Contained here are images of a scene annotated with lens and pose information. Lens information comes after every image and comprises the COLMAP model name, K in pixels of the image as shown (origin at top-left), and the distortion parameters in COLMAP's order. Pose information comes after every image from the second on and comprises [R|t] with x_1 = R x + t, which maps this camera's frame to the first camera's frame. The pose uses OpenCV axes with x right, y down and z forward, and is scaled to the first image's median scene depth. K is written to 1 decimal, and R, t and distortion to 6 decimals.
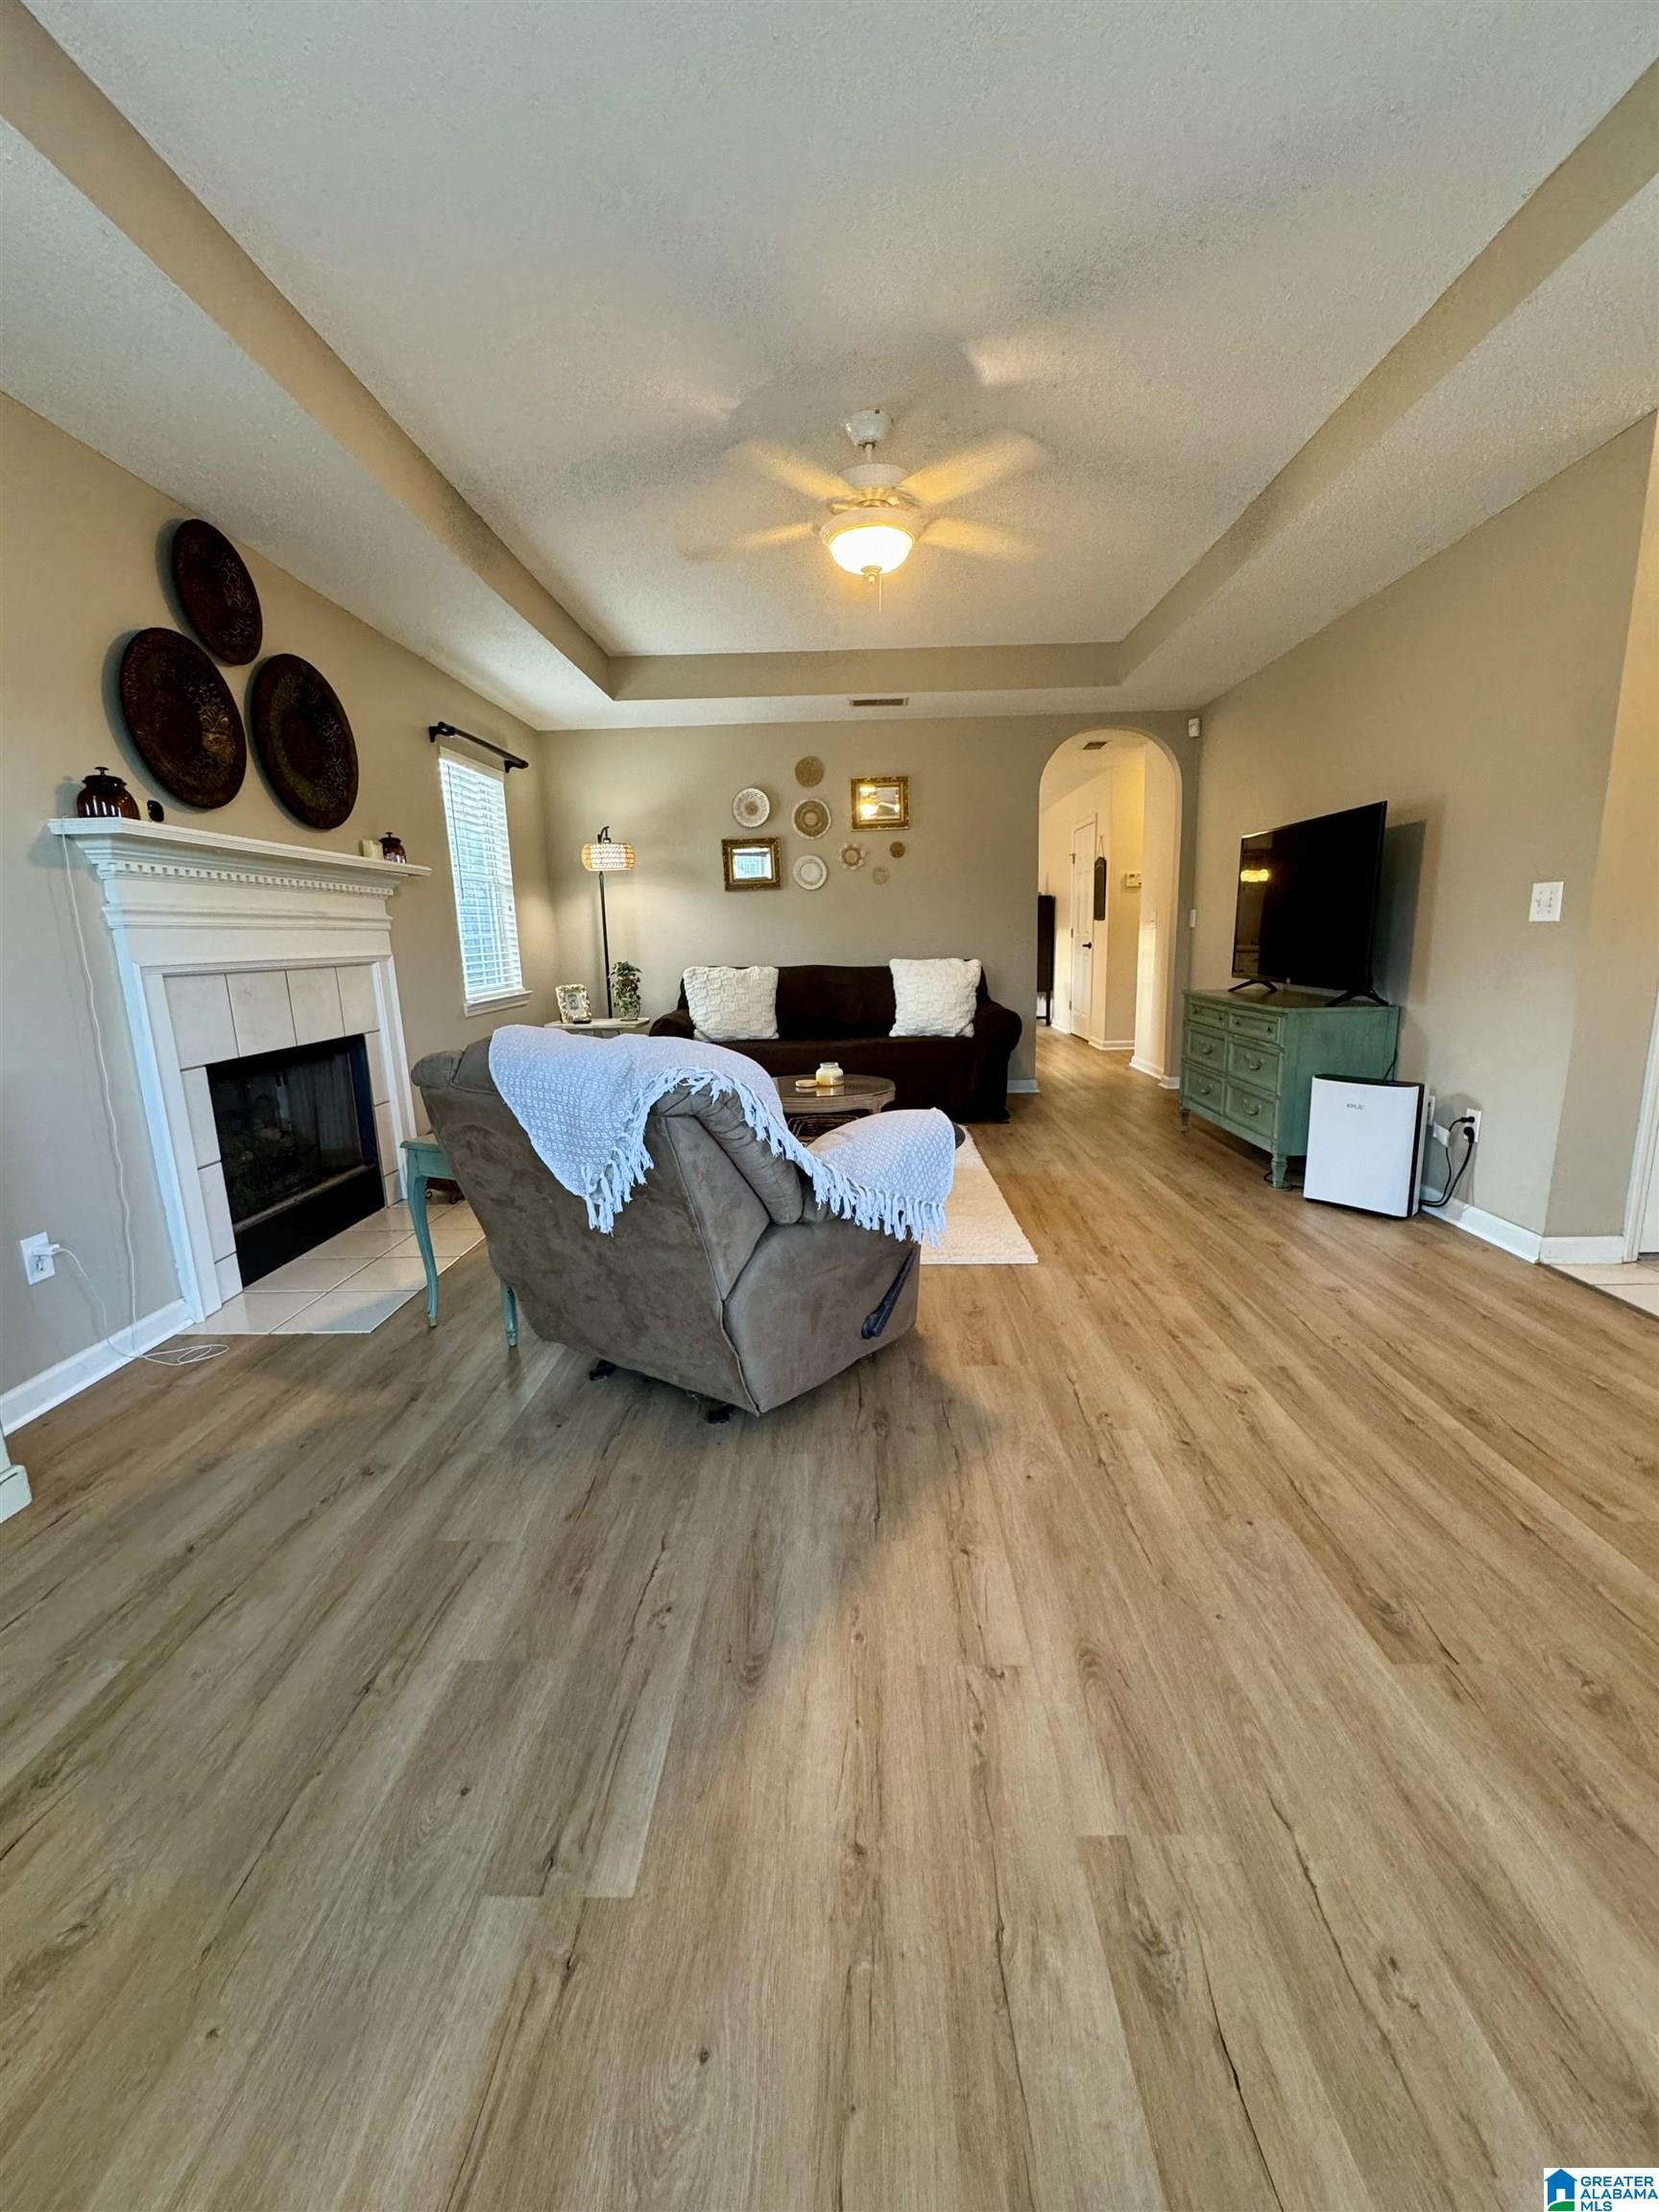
lens RADIAL K [[885.0, 0, 831.4], [0, 885.0, 1100.7], [0, 0, 1]] dist [-0.002773, -0.000112]
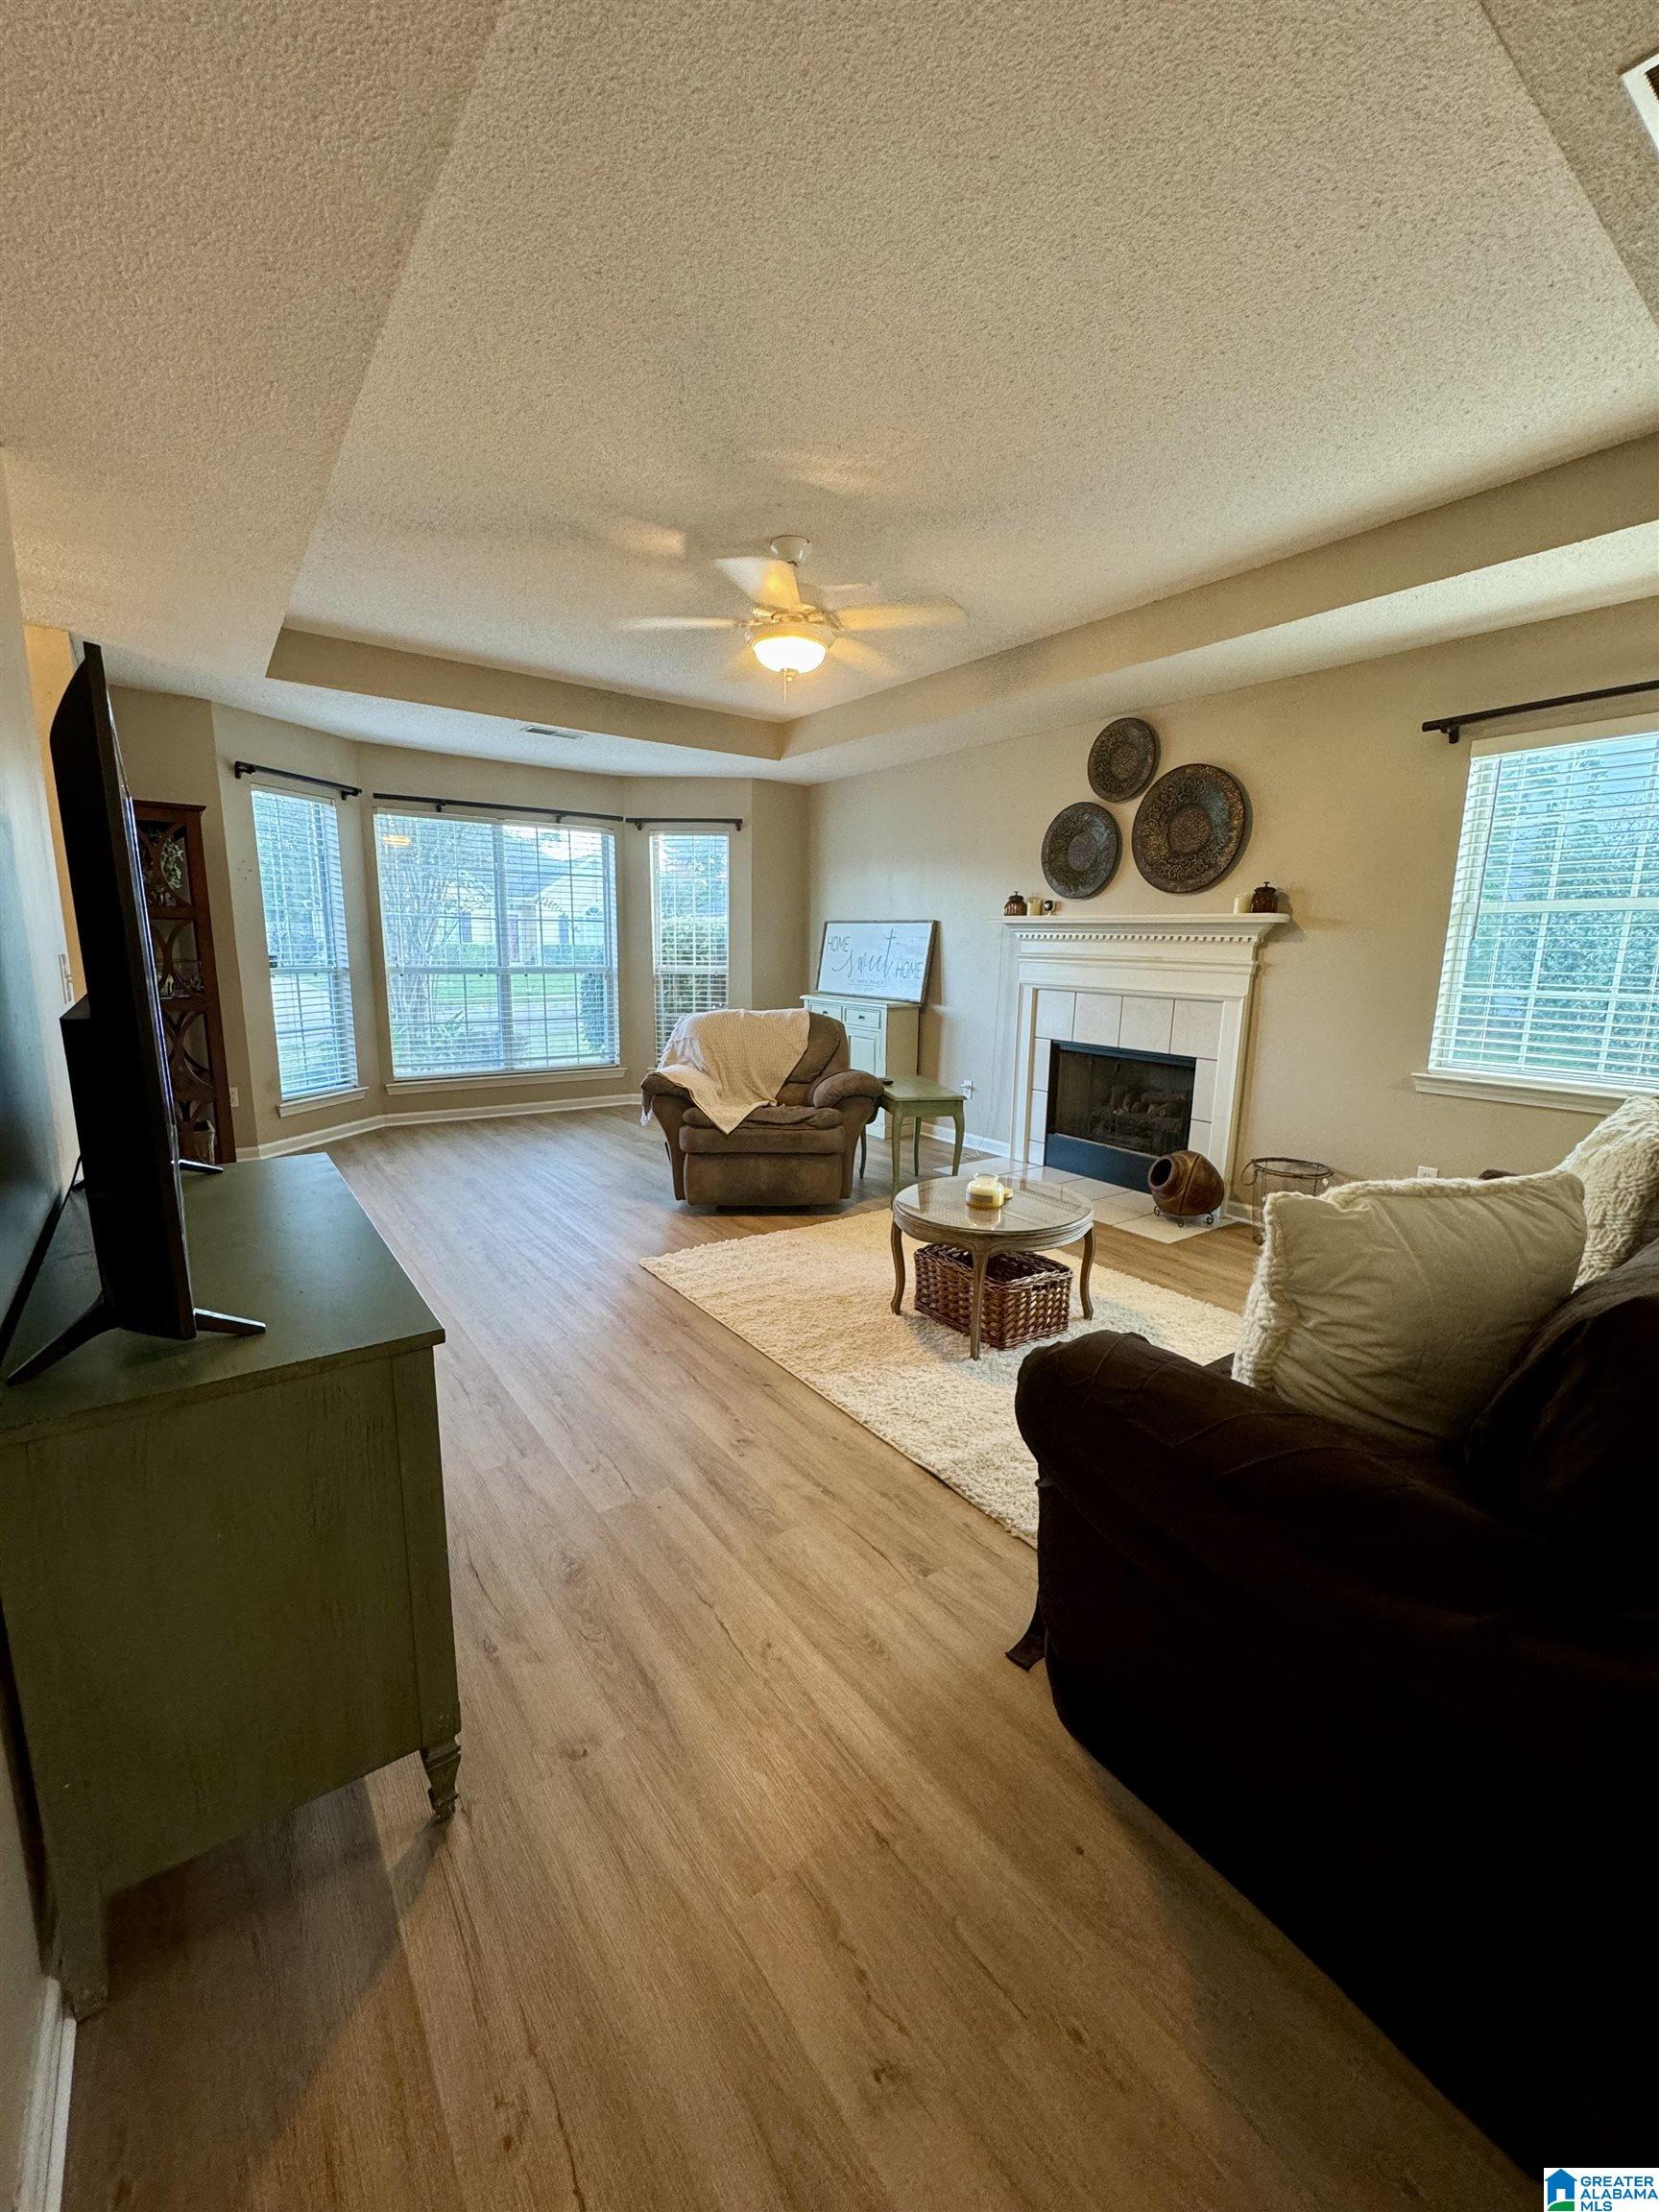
lens RADIAL K [[885.0, 0, 833.3], [0, 885.0, 1104.5], [0, 0, 1]] dist [-0.002773, -0.000112]
pose [[-0.792380, 0.117053, -0.598693, 0.607829], [-0.112596, 0.936492, 0.332121, -0.374034], [0.599547, 0.330576, -0.728878, 1.662831]]
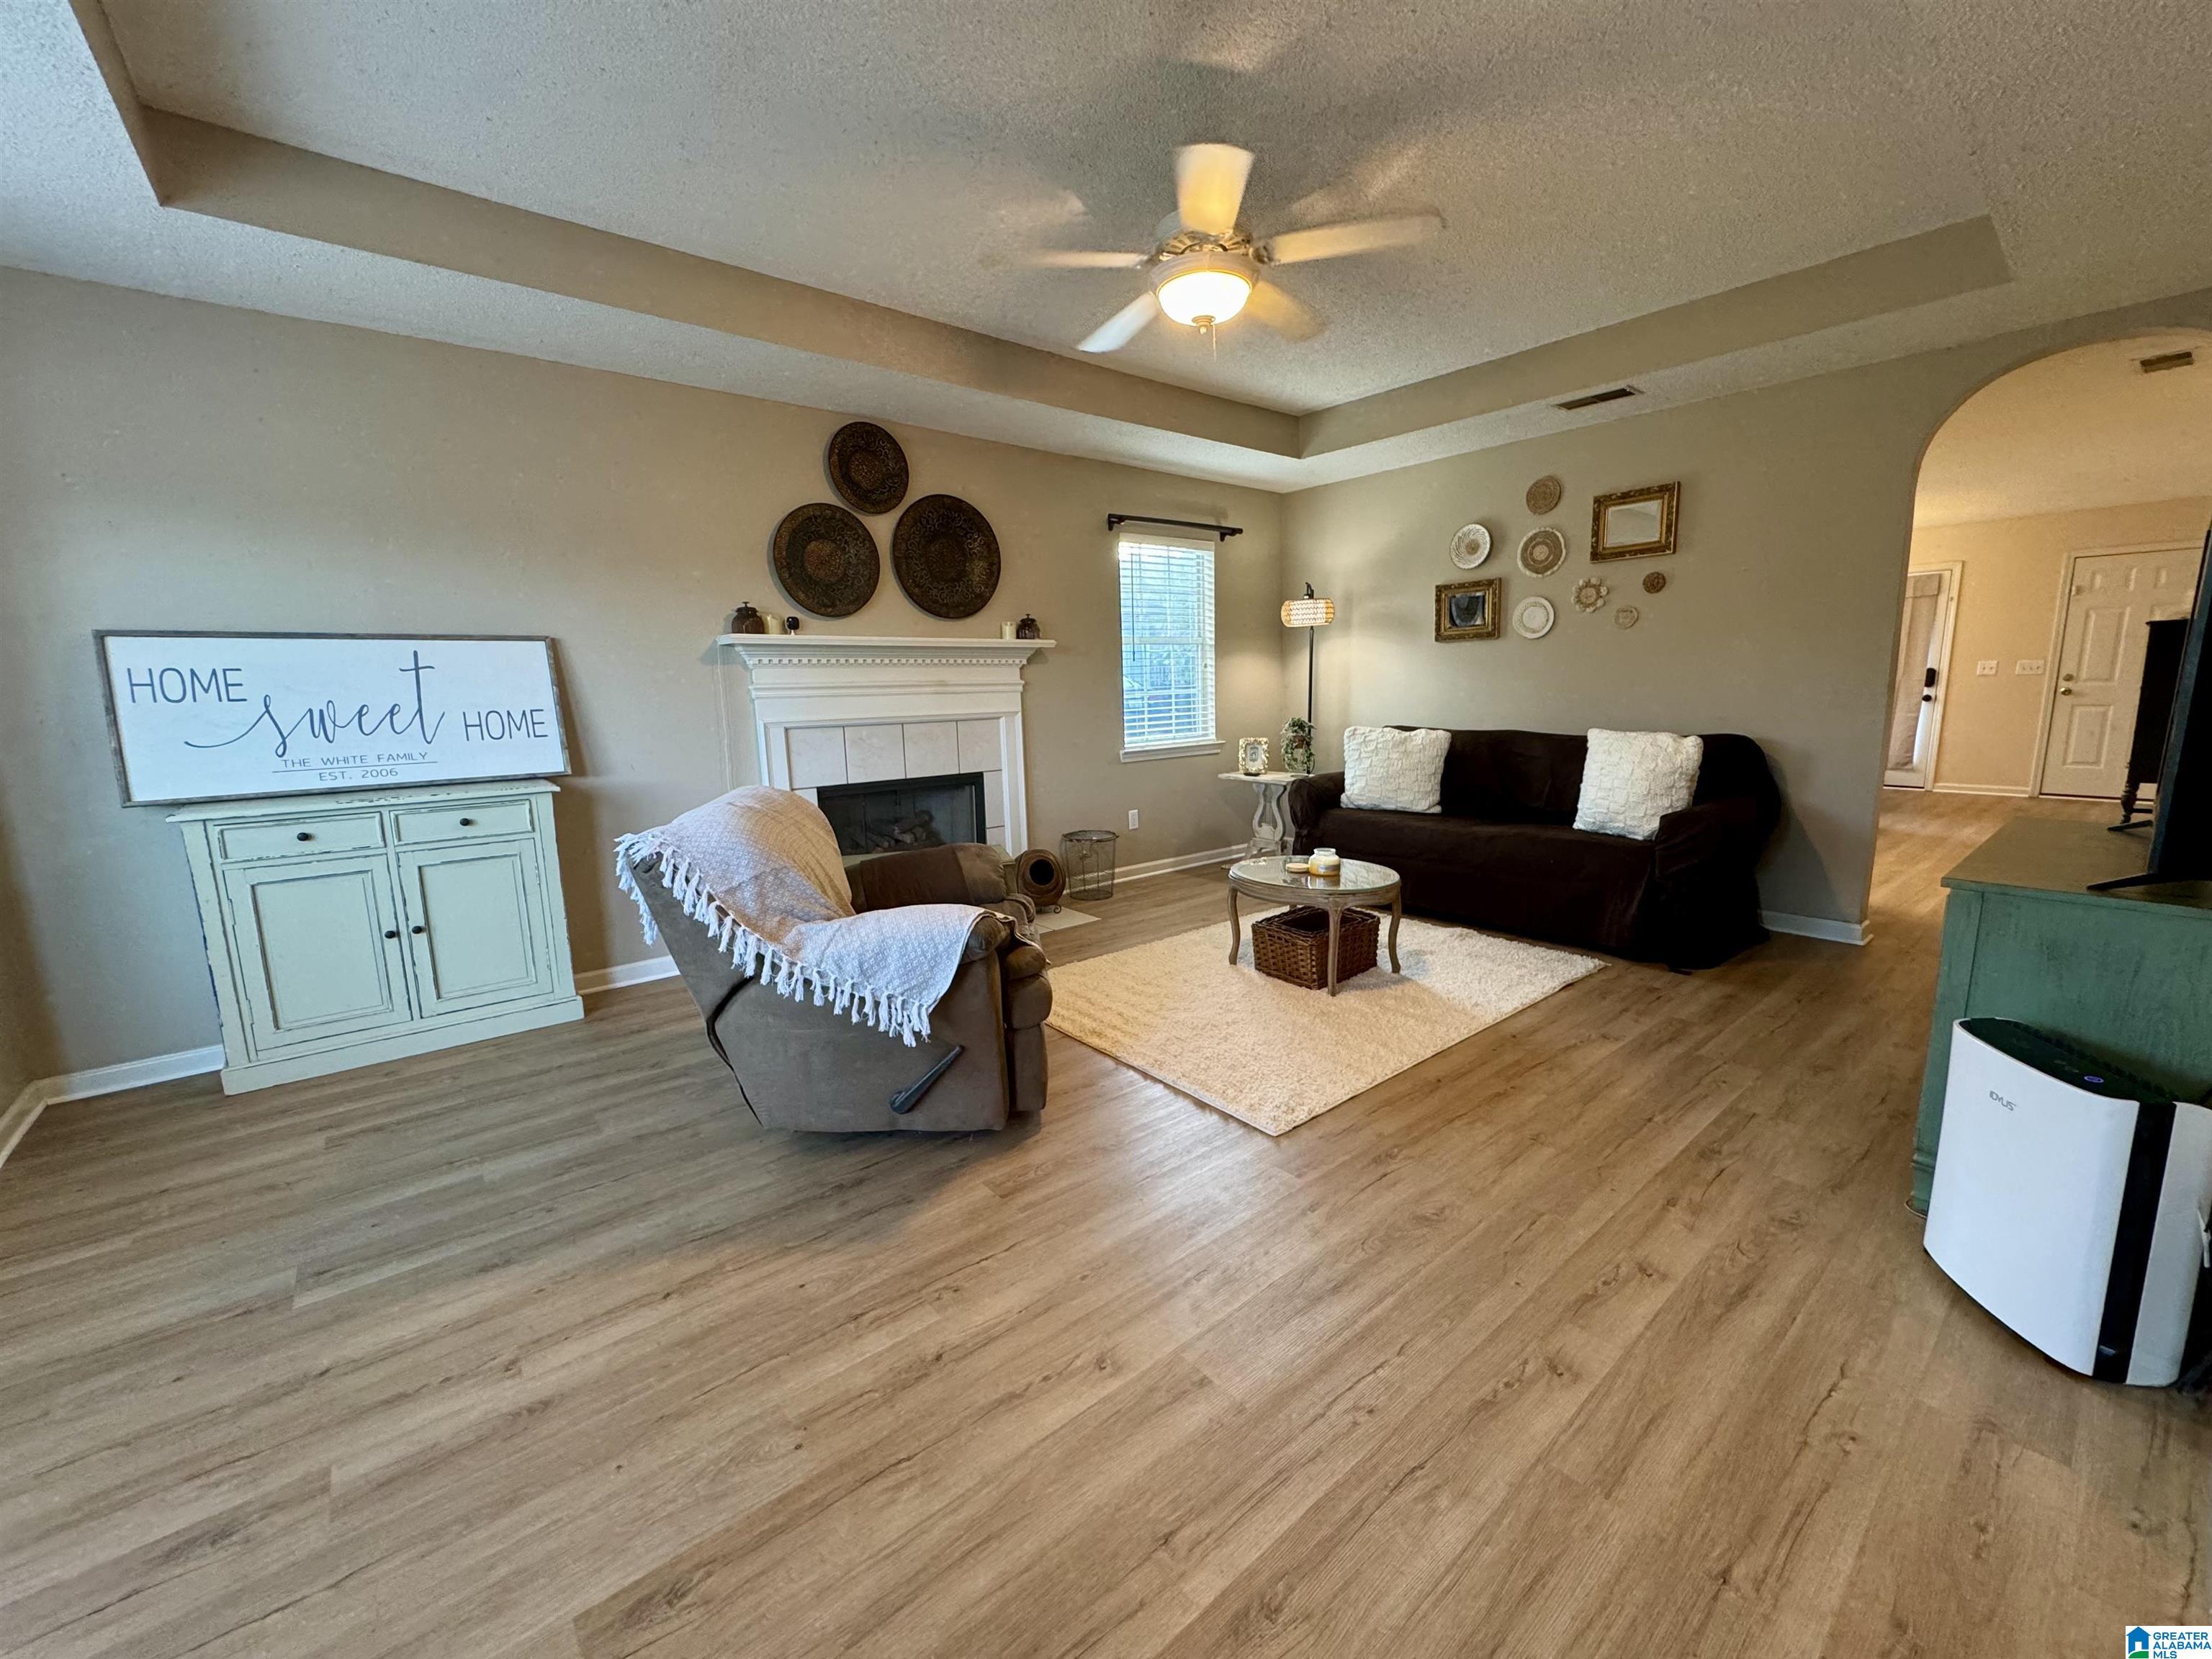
lens RADIAL K [[885.0, 0, 1113.8], [0, 885.0, 817.3], [0, 0, 1]] dist [-0.002773, -0.000112]
pose [[0.657399, 0.124000, -0.743270, 0.592062], [-0.134088, 0.989876, 0.046544, -0.100368], [0.741516, 0.069066, 0.667370, 0.292438]]
